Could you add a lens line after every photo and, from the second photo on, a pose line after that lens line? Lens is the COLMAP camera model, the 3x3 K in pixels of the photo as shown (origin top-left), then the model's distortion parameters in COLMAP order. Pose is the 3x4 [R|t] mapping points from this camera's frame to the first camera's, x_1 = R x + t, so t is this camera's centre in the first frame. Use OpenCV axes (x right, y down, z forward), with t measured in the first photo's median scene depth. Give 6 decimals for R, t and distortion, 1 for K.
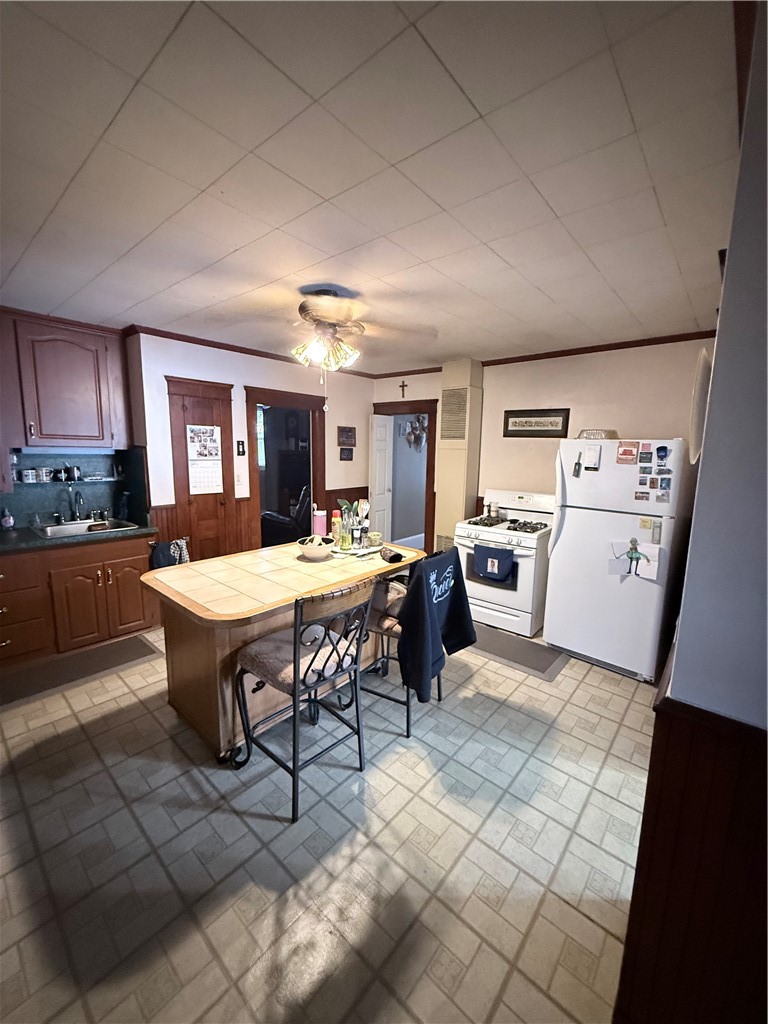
lens RADIAL K [[406.5, 0, 385.6], [0, 406.5, 510.1], [0, 0, 1]] dist [-0.000885, 0.000849]
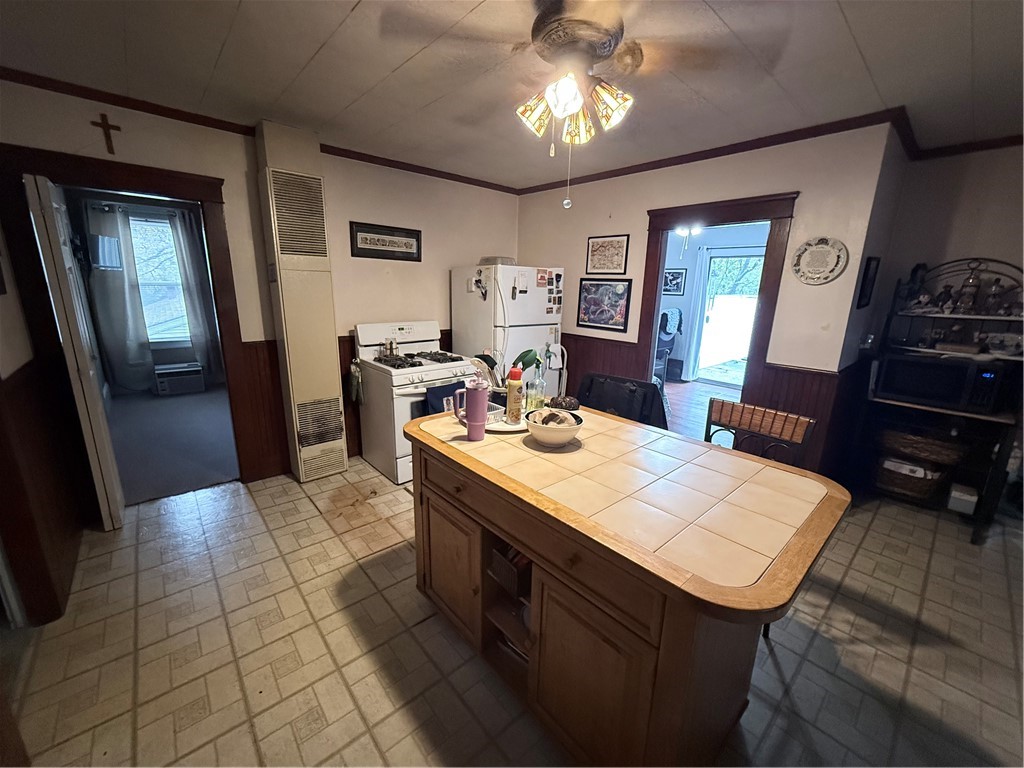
lens RADIAL K [[406.5, 0, 512.8], [0, 406.5, 386.2], [0, 0, 1]] dist [-0.000885, 0.000849]
pose [[0.132497, -0.250157, 0.959097, -0.774467], [0.132639, 0.963400, 0.232955, -0.127267], [-0.982268, 0.096348, 0.160828, 0.944320]]
